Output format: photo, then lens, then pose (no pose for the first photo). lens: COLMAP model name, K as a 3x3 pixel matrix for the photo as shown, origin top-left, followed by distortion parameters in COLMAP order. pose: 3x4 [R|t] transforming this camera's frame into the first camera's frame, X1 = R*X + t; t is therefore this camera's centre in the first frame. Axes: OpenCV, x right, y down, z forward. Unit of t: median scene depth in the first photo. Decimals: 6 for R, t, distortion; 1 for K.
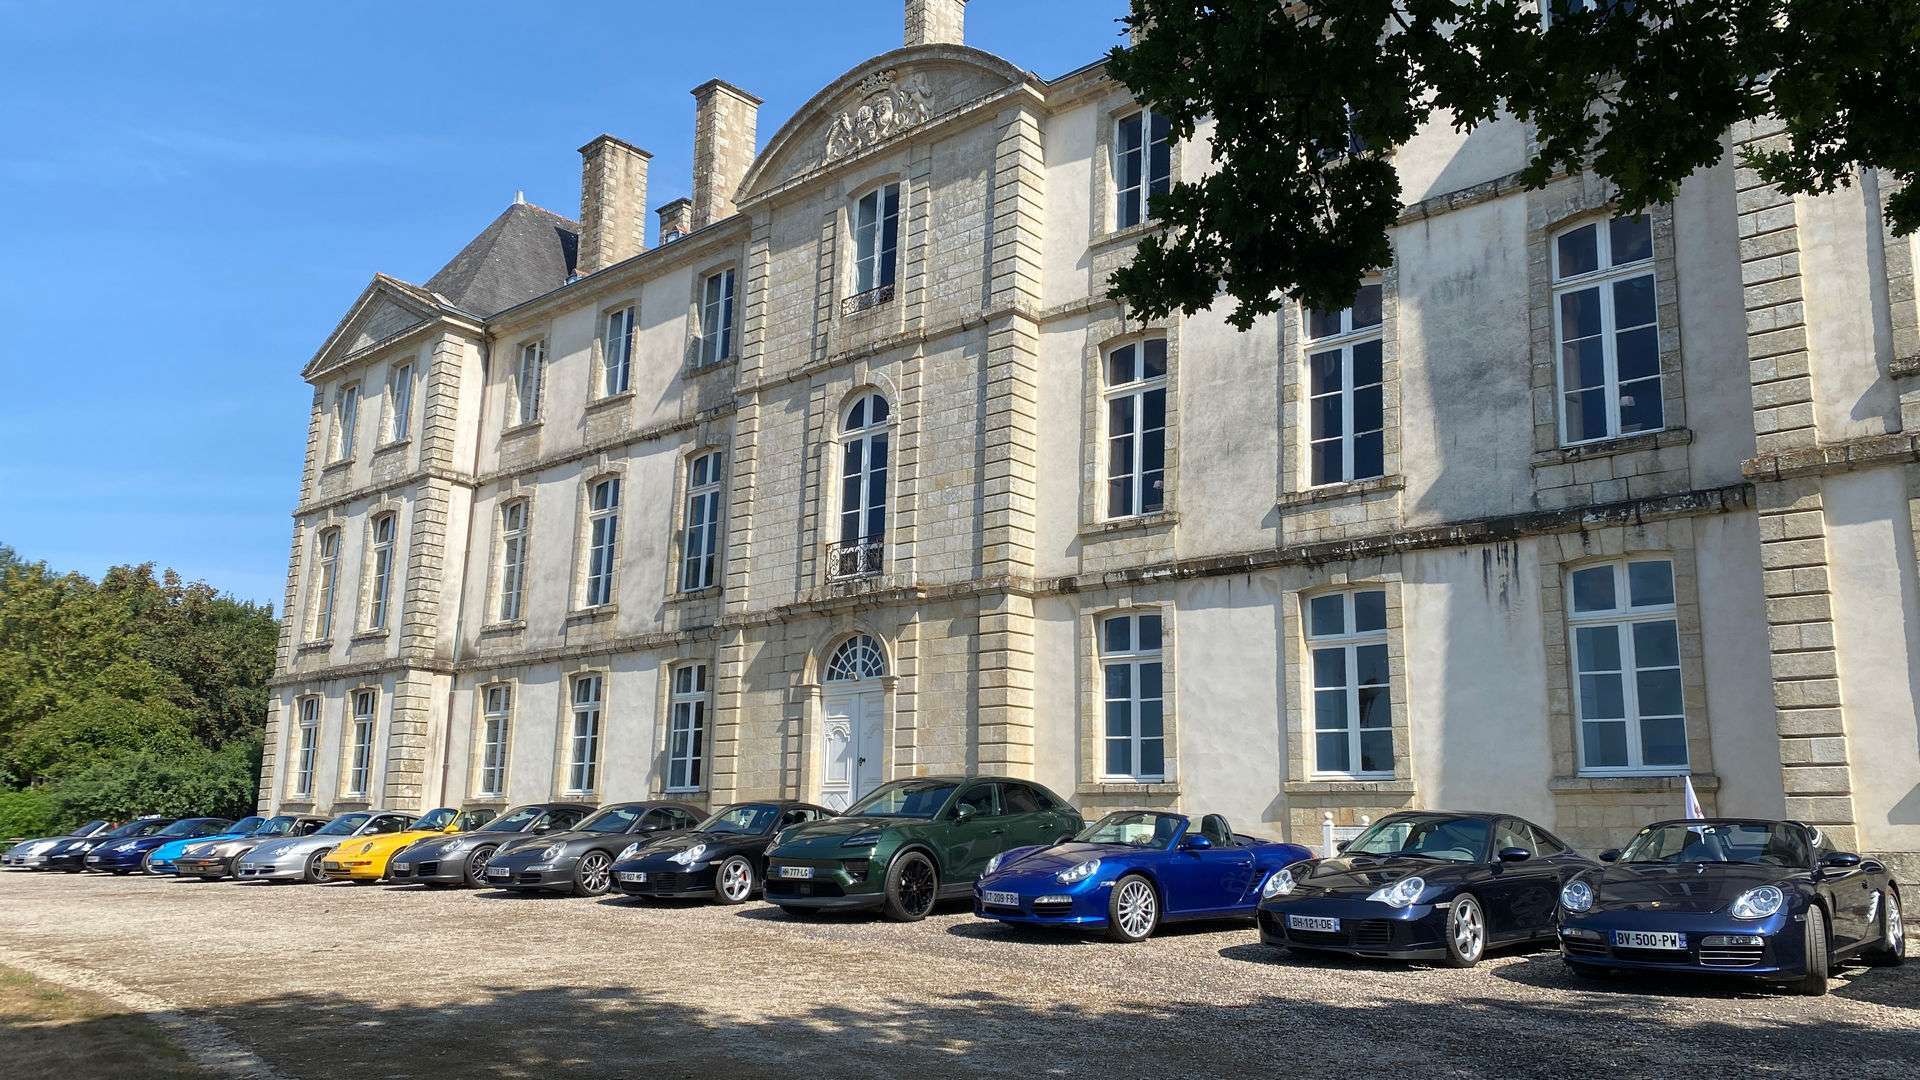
lens RADIAL K [[1419.3, 0, 955.4], [0, 1419.3, 556.7], [0, 0, 1]] dist [0.051895, -0.077174]
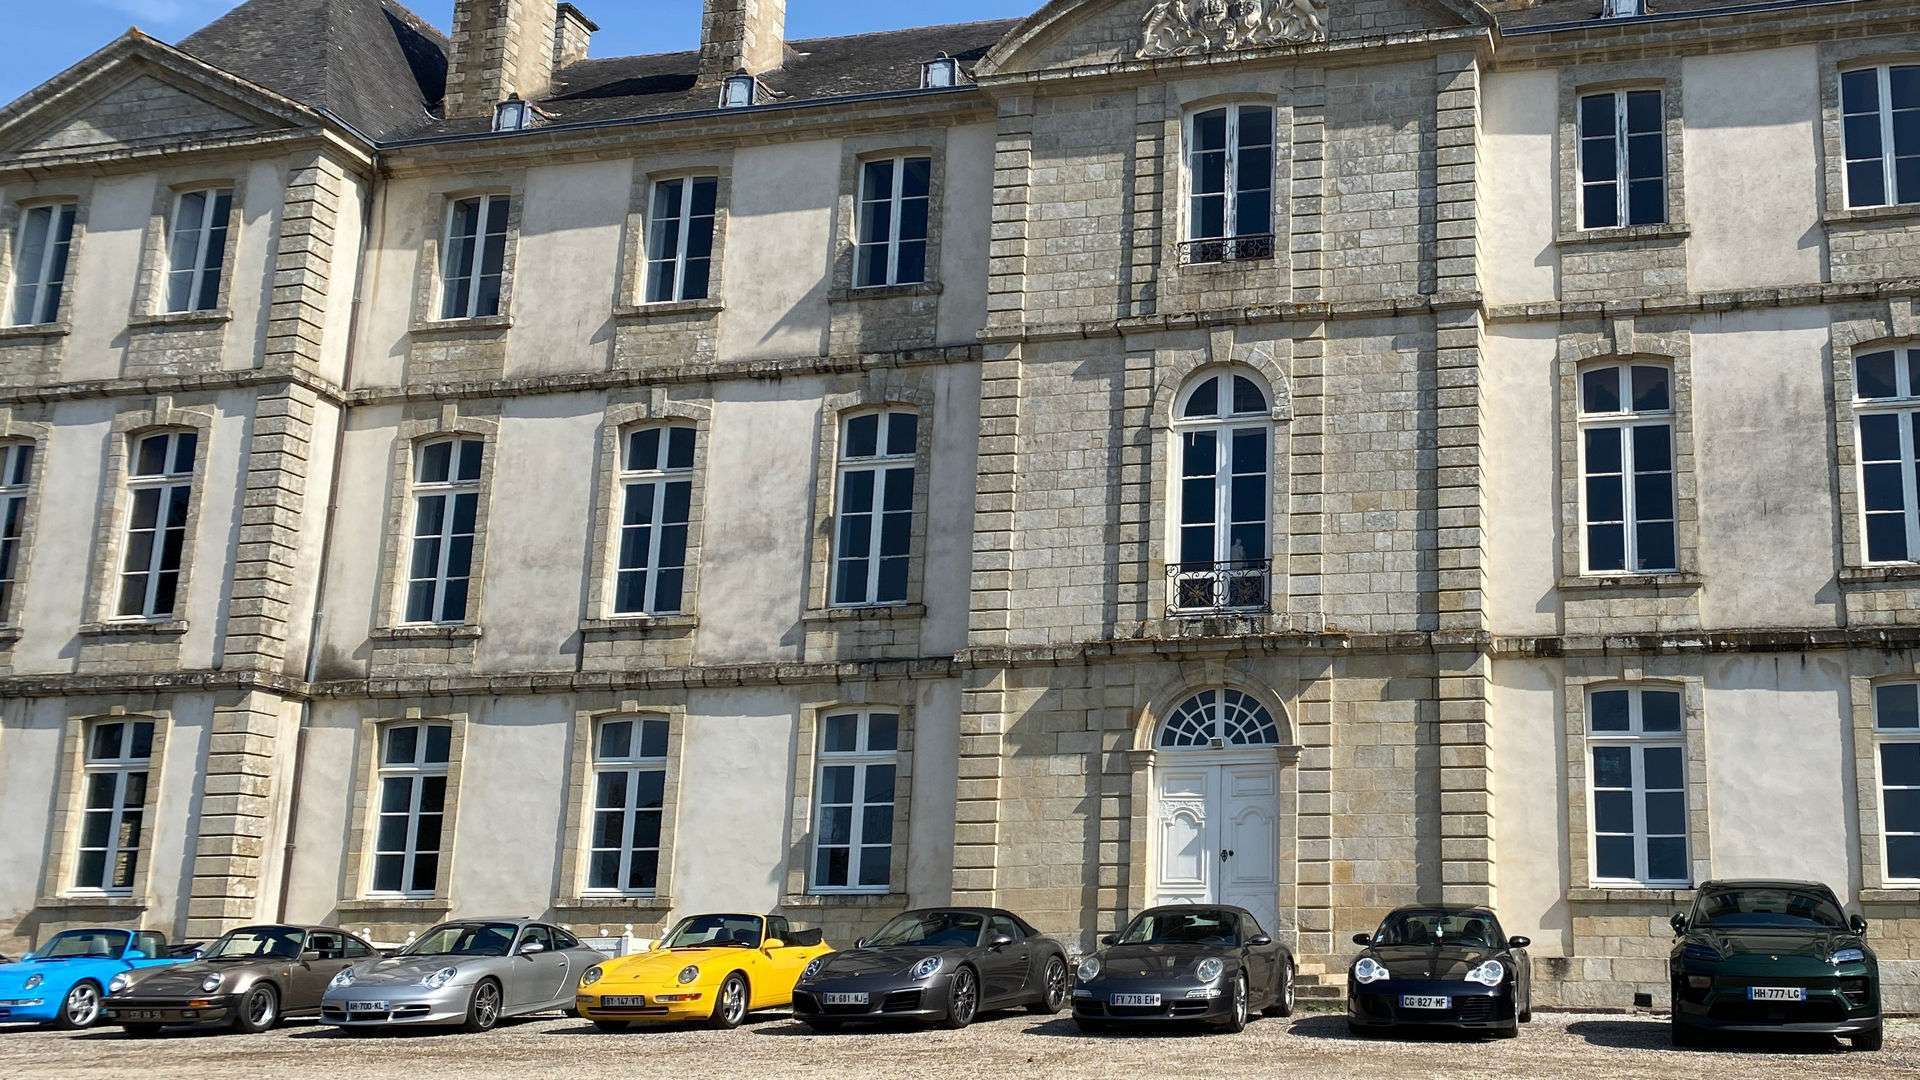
lens RADIAL K [[2029.6, 0, 961.2], [0, 2029.6, 527.2], [0, 0, 1]] dist [0.025805, 0.000000]
pose [[0.876573, 0.093291, 0.472140, -0.681887], [-0.084735, 0.995624, -0.039410, 0.022572], [-0.473750, -0.005461, 0.880642, 0.103639]]
